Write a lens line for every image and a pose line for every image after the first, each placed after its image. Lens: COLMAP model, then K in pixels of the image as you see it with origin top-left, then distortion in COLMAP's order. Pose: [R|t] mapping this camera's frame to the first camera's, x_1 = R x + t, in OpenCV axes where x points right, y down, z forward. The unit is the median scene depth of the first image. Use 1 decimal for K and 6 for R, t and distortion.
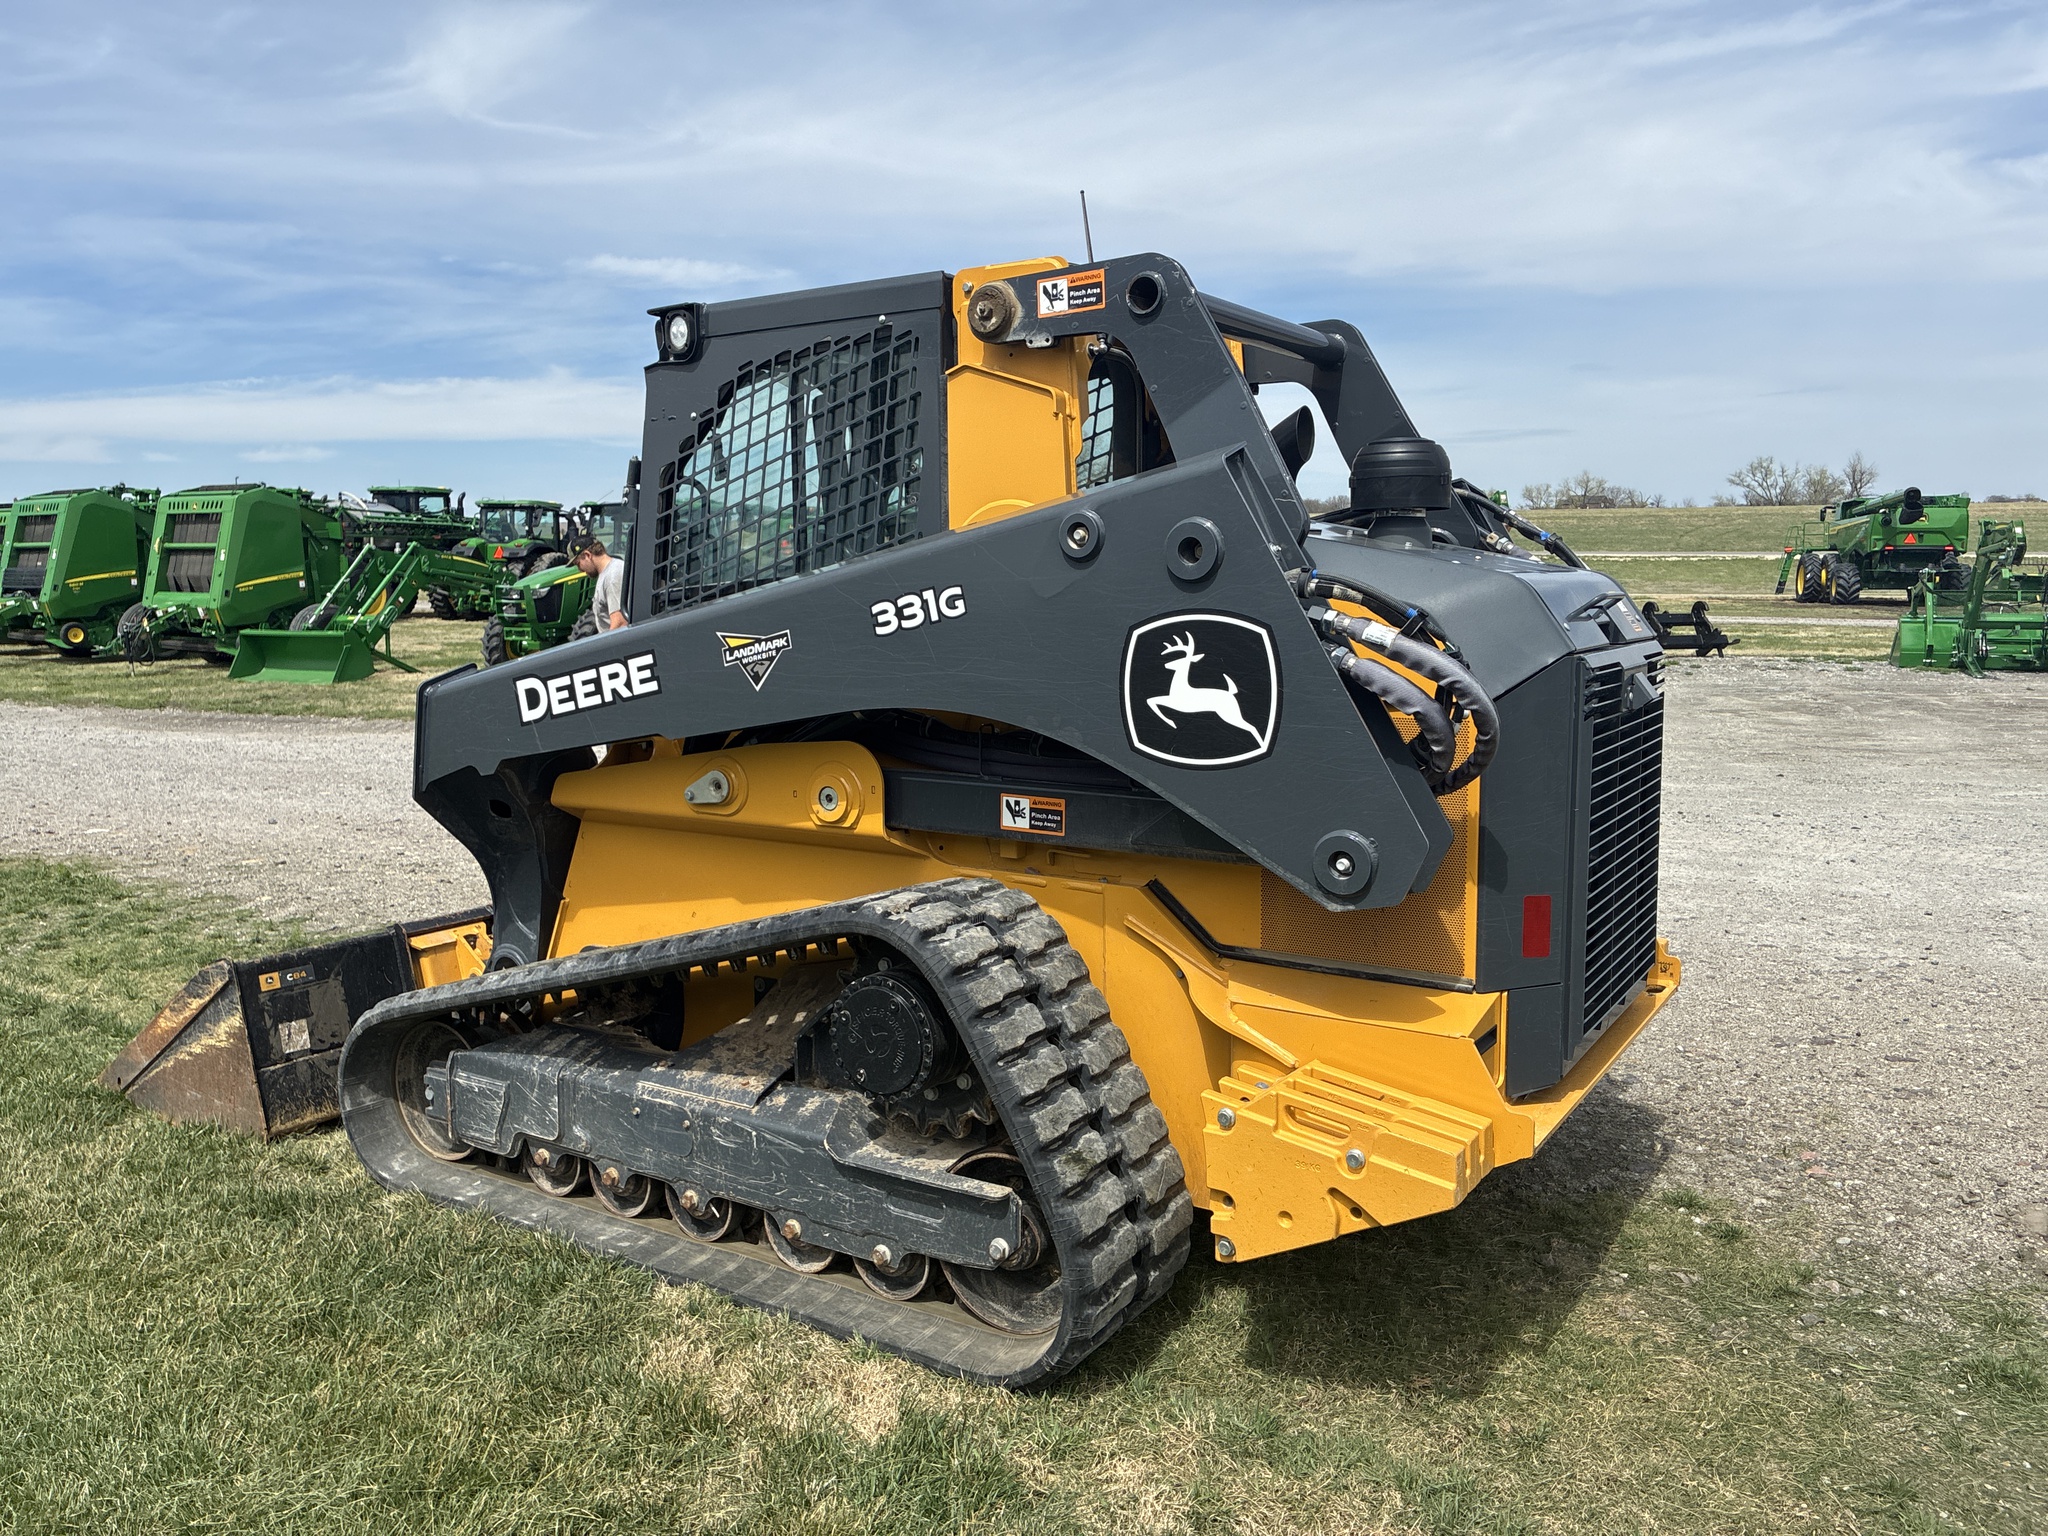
lens RADIAL K [[1603.2, 0, 960.7], [0, 1603.2, 770.4], [0, 0, 1]] dist [0.283222, 0.000206]
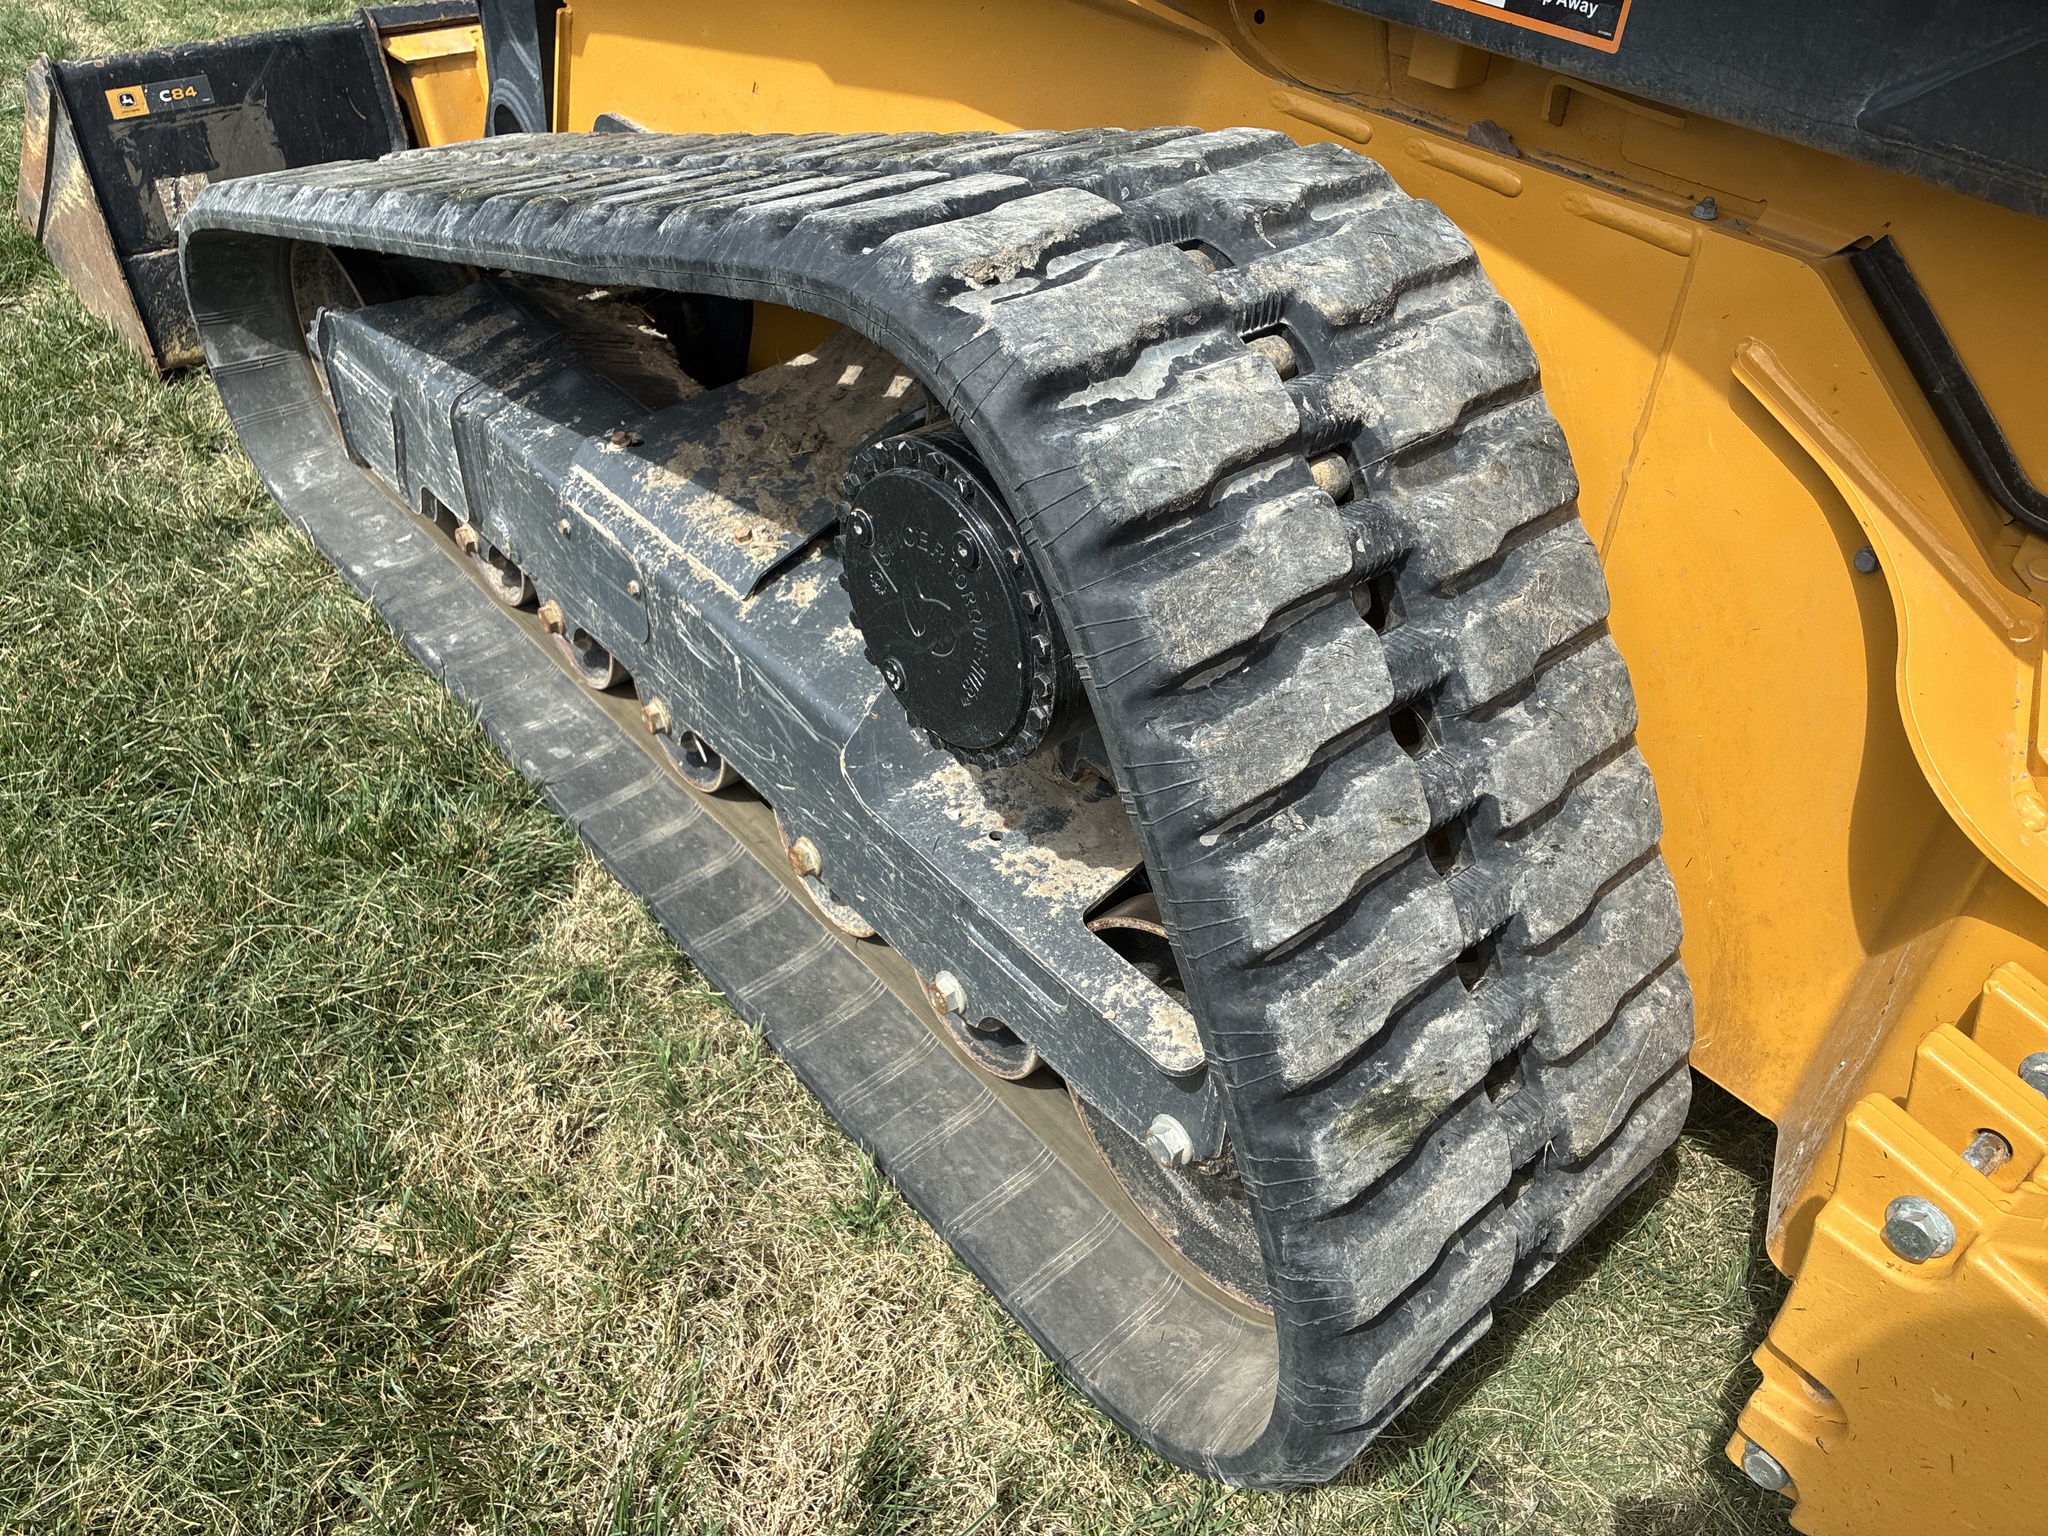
lens RADIAL K [[1598.4, 0, 1024.0], [0, 1598.4, 768.0], [0, 0, 1]] dist [0.059987, -0.102432]
pose [[0.964419, 0.197623, -0.175614, 0.037135], [-0.076586, 0.844610, 0.529877, 0.003192], [0.253041, -0.497574, 0.829693, 0.649594]]
